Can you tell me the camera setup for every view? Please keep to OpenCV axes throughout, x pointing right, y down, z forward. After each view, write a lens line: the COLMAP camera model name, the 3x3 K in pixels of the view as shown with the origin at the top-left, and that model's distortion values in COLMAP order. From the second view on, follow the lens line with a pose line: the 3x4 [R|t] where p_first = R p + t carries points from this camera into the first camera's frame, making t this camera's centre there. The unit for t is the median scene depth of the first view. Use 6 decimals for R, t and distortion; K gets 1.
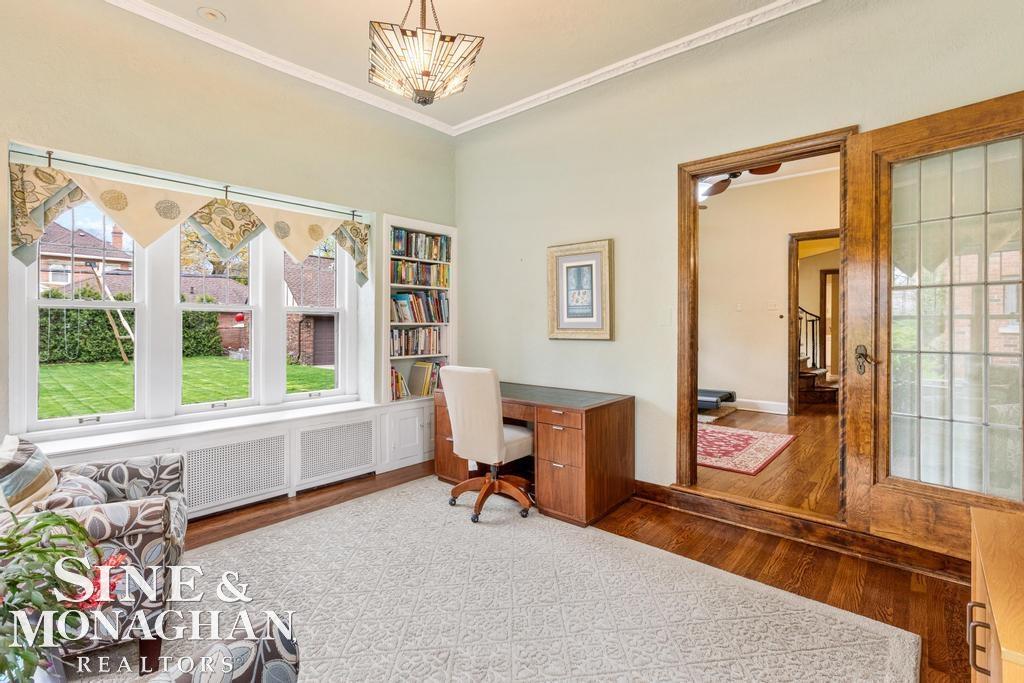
lens RADIAL K [[493.8, 0, 509.1], [0, 493.8, 331.1], [0, 0, 1]] dist [-0.002280, -0.000172]
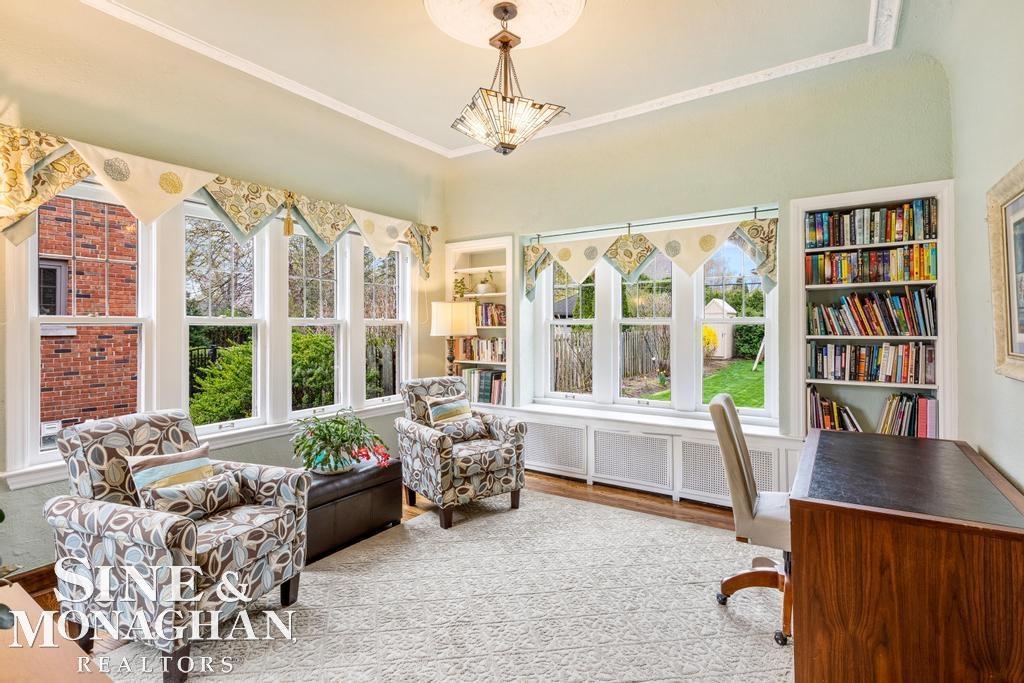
lens RADIAL K [[493.8, 0, 511.1], [0, 493.8, 333.7], [0, 0, 1]] dist [-0.002280, -0.000172]
pose [[0.137264, 0.008350, -0.990499, 0.469688], [-0.010439, 0.999921, 0.006983, -0.020498], [0.990479, 0.009381, 0.137341, 0.428709]]
